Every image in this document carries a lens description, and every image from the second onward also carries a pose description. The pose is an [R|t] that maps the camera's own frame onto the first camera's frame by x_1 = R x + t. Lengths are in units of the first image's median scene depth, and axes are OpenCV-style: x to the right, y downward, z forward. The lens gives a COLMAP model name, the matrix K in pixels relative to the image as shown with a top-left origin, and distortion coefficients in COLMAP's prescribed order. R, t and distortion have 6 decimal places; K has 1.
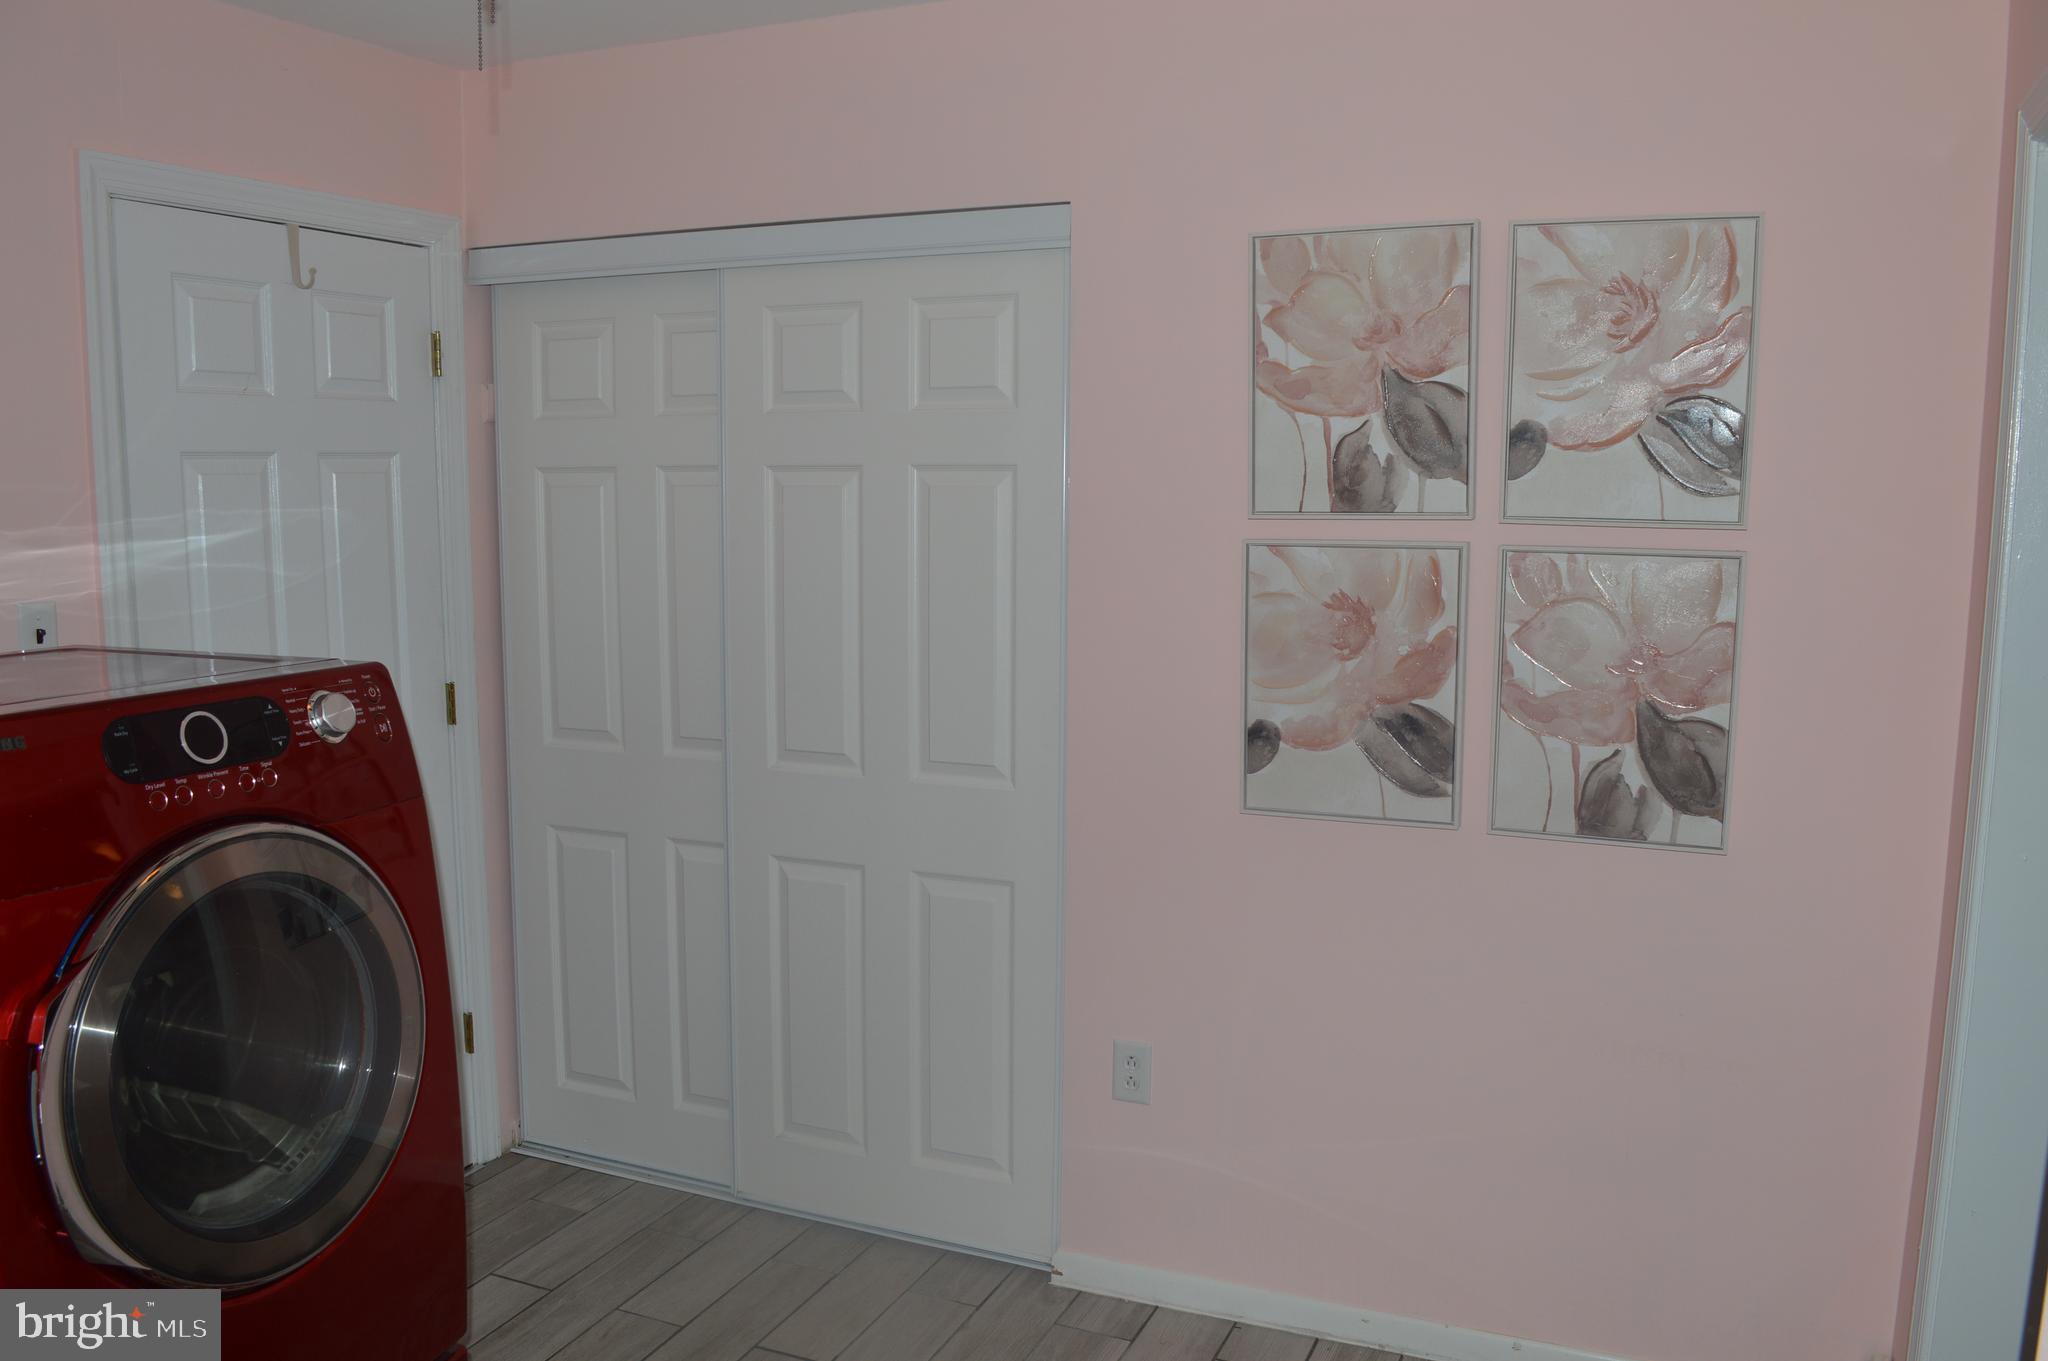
lens RADIAL K [[1630.4, 0, 1024.0], [0, 1630.4, 680.5], [0, 0, 1]] dist [-0.083451, 0.000508]
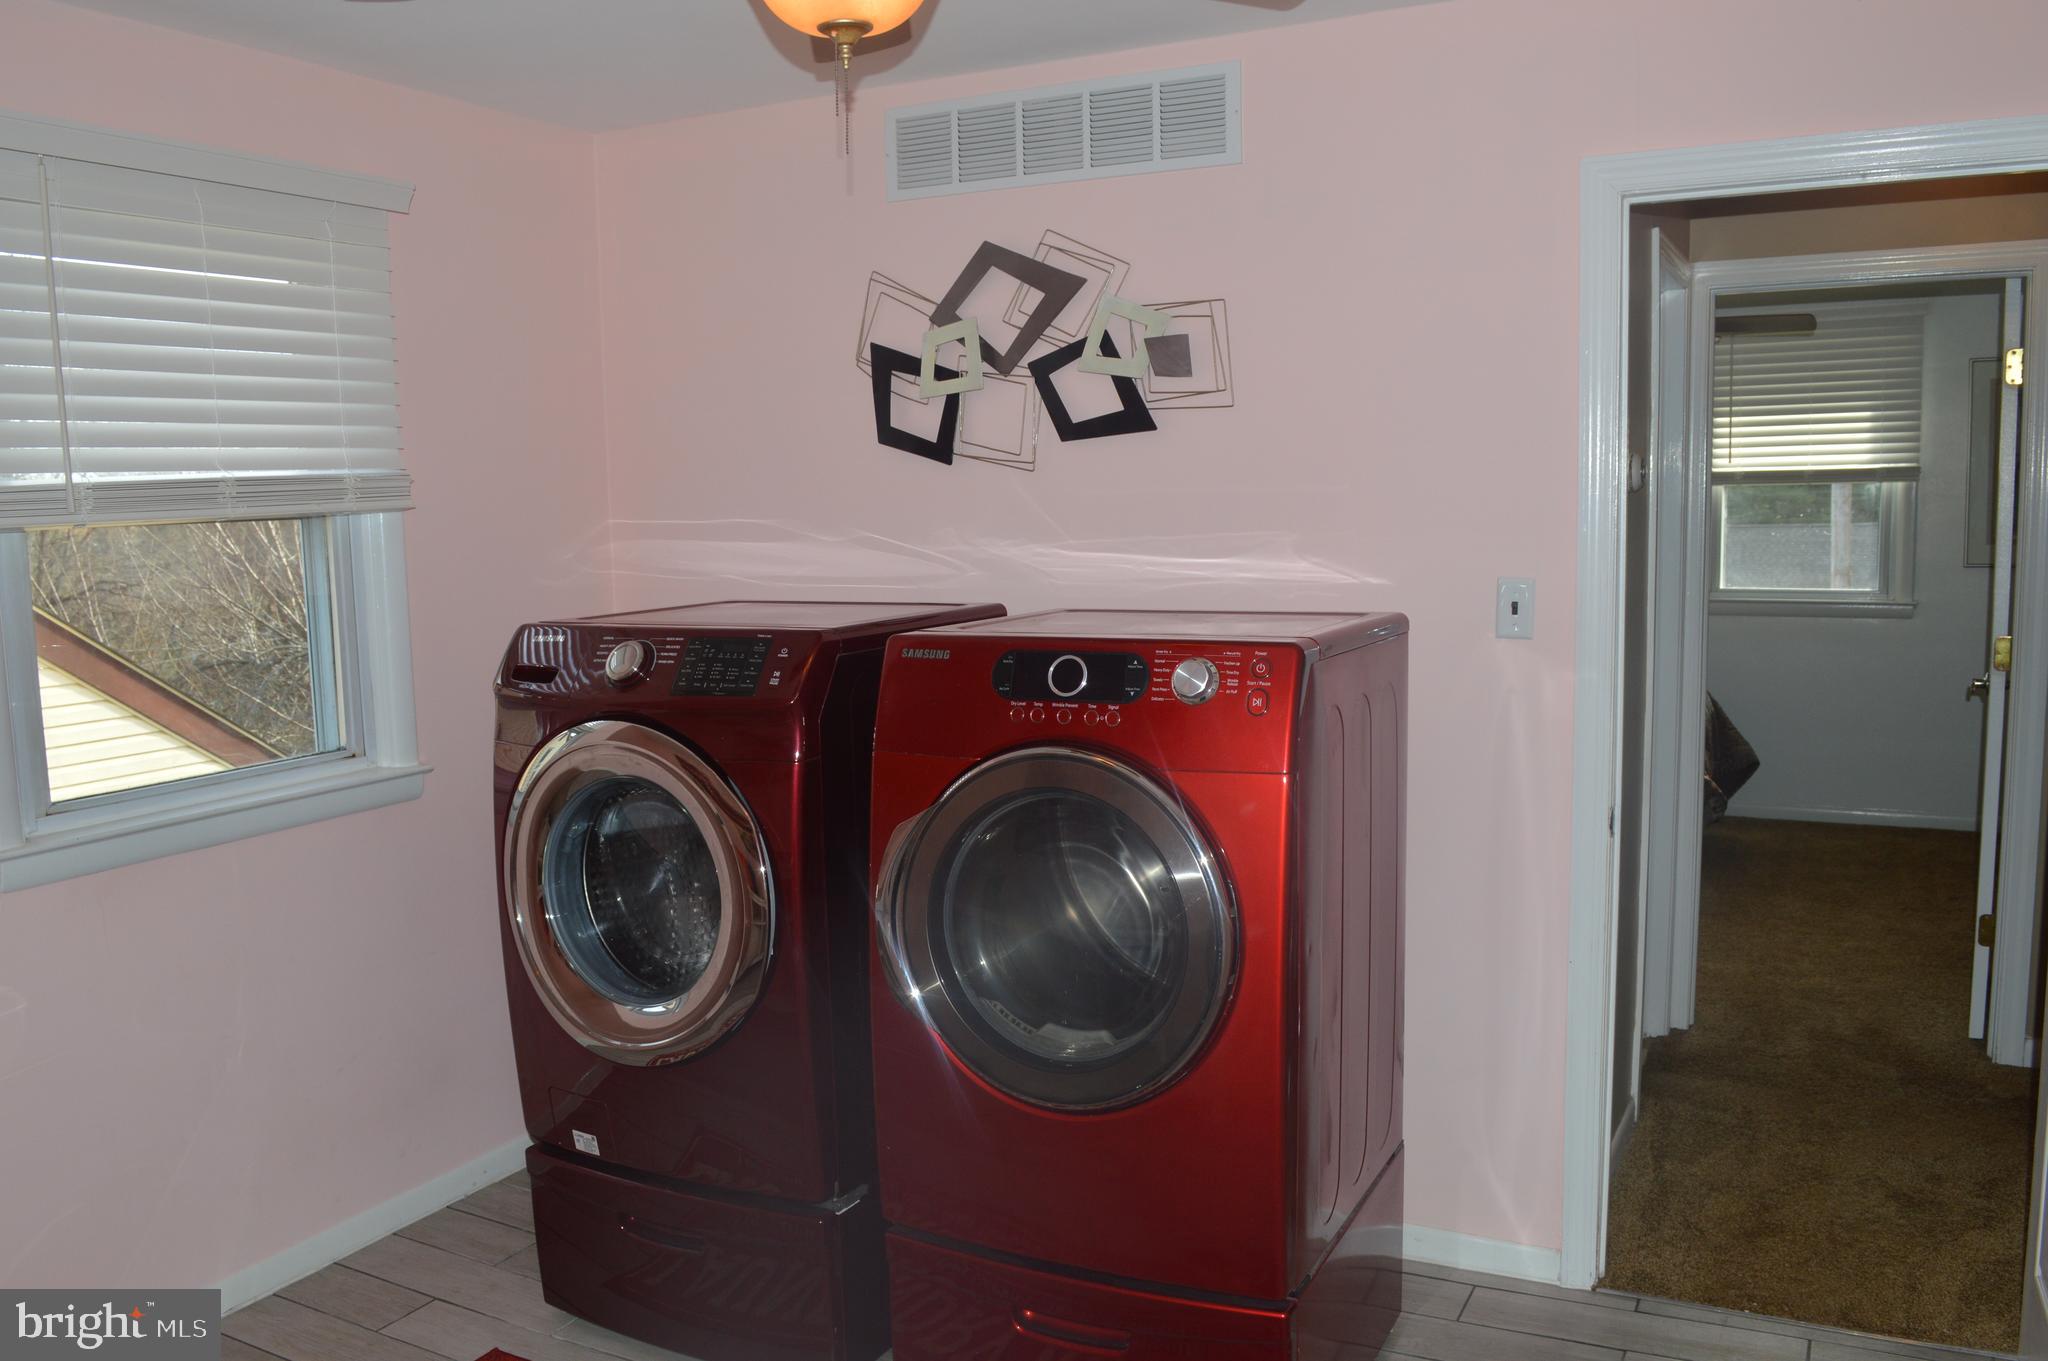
lens RADIAL K [[1630.4, 0, 1024.0], [0, 1630.4, 680.5], [0, 0, 1]] dist [-0.083451, 0.000508]
pose [[-0.066917, 0.113803, -0.991247, 0.783181], [-0.101503, 0.987543, 0.120230, -0.113690], [0.992582, 0.108660, -0.054532, 1.029785]]
